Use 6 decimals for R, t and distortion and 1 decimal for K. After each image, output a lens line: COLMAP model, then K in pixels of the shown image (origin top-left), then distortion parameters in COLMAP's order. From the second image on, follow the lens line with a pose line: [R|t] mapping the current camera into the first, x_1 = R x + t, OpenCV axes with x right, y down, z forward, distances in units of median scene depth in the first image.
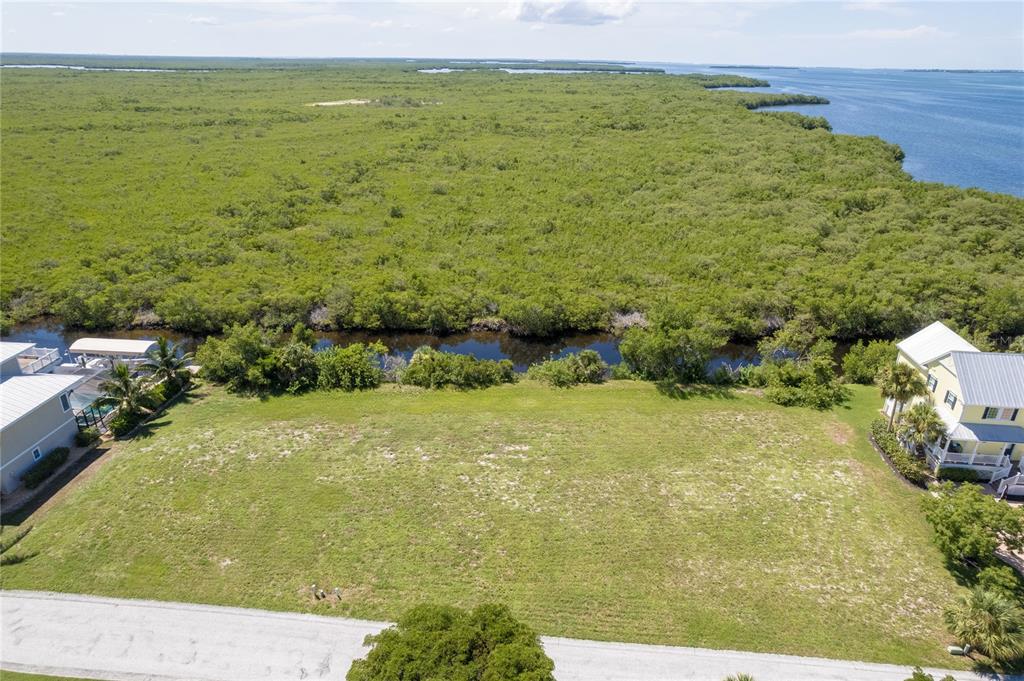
lens RADIAL K [[655.4, 0, 514.7], [0, 655.4, 338.4], [0, 0, 1]] dist [-0.080591, 0.075247]
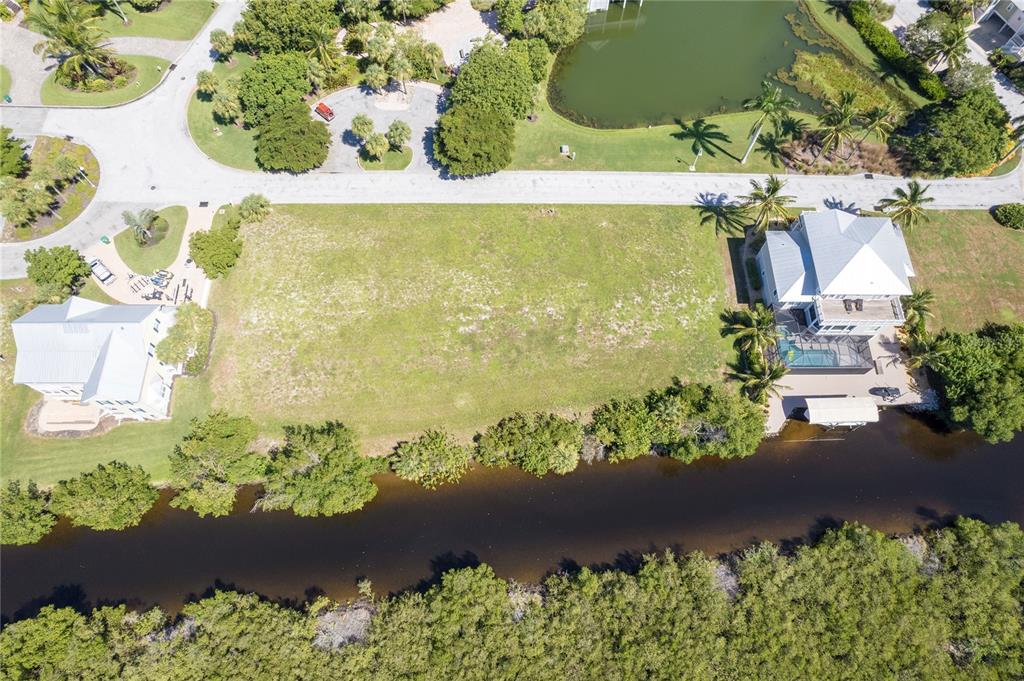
lens RADIAL K [[655.4, 0, 509.8], [0, 655.4, 335.9], [0, 0, 1]] dist [-0.080591, 0.075247]
pose [[-0.995130, 0.071604, -0.067740, 0.005982], [-0.067546, 0.005140, 0.997703, -0.863403], [0.071788, 0.997420, -0.000278, 0.684270]]
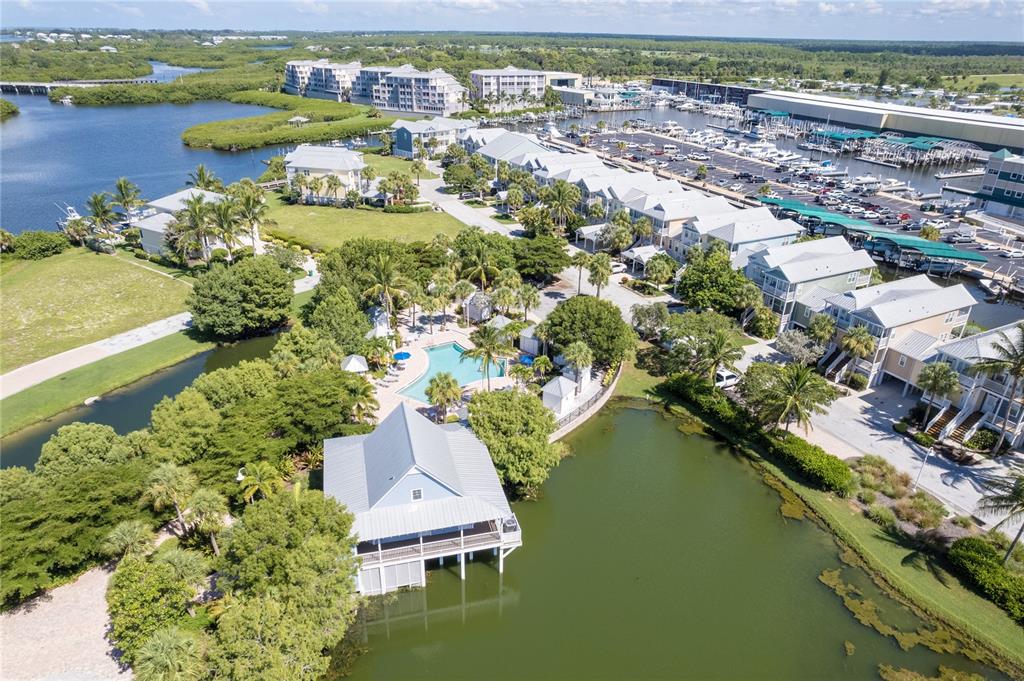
lens RADIAL K [[655.4, 0, 514.1], [0, 655.4, 340.0], [0, 0, 1]] dist [-0.080591, 0.075247]
pose [[-0.989103, 0.036603, -0.142602, -0.320896], [-0.084176, 0.654066, 0.751740, -0.184645], [0.120786, 0.755552, -0.643857, 0.267053]]
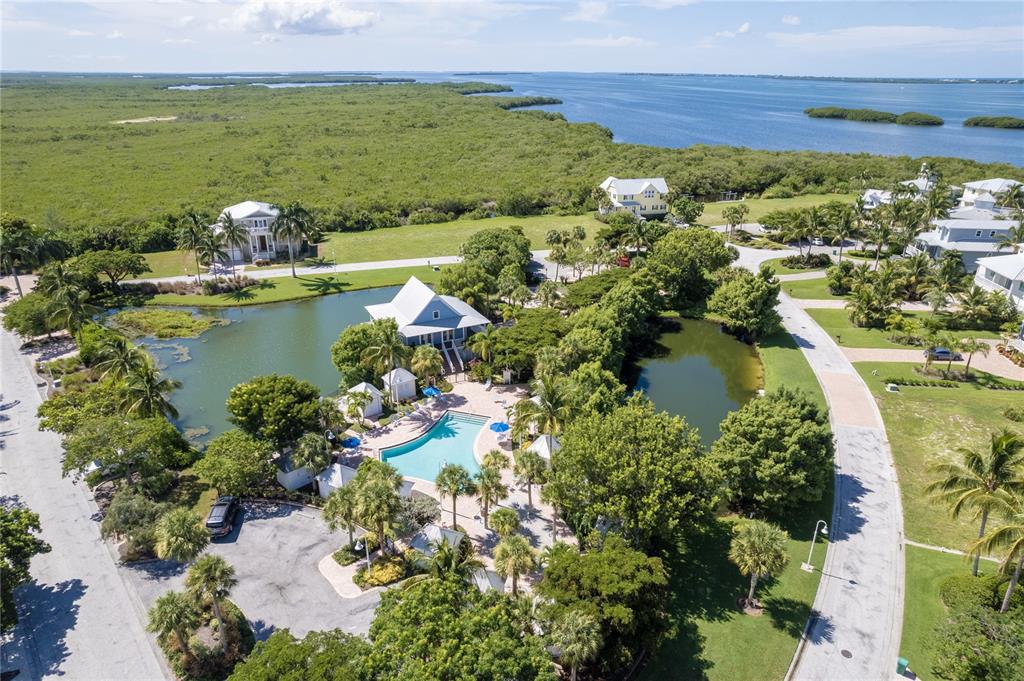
lens RADIAL K [[655.4, 0, 516.9], [0, 655.4, 340.4], [0, 0, 1]] dist [-0.080591, 0.075247]
pose [[0.933698, -0.148356, 0.325880, -0.516832], [0.151473, 0.988333, 0.015939, 0.402415], [-0.324443, 0.034480, 0.945277, -1.054630]]
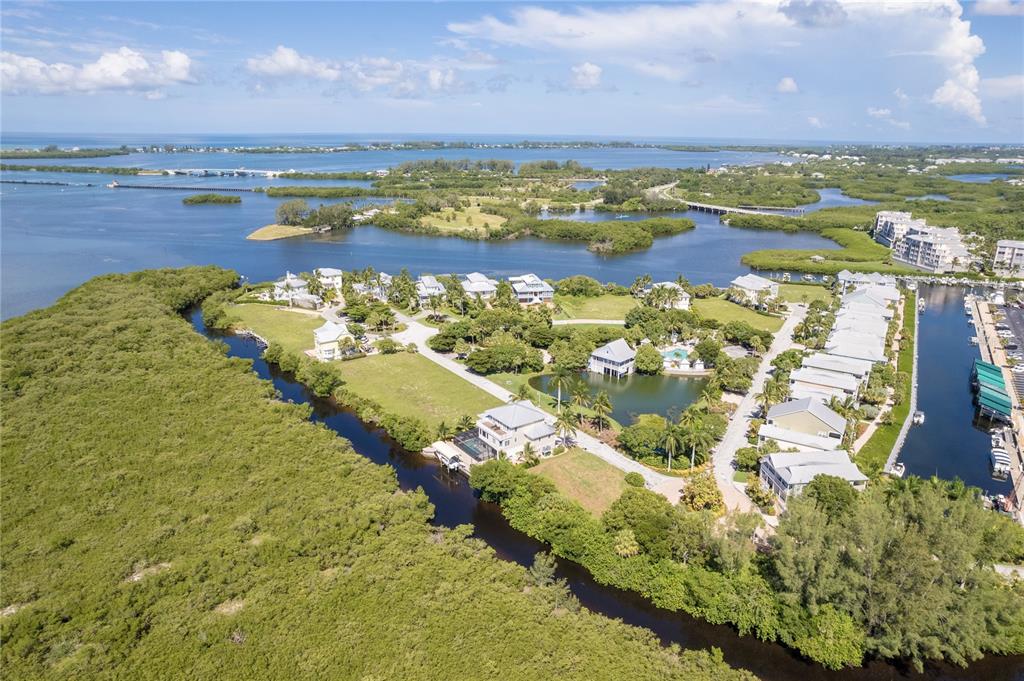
lens RADIAL K [[655.4, 0, 515.3], [0, 655.4, 341.2], [0, 0, 1]] dist [-0.080591, 0.075247]
pose [[-0.650070, -0.254896, 0.715847, -1.844577], [0.284974, 0.791523, 0.540631, -1.140365], [-0.704414, 0.555446, -0.441907, 1.313426]]
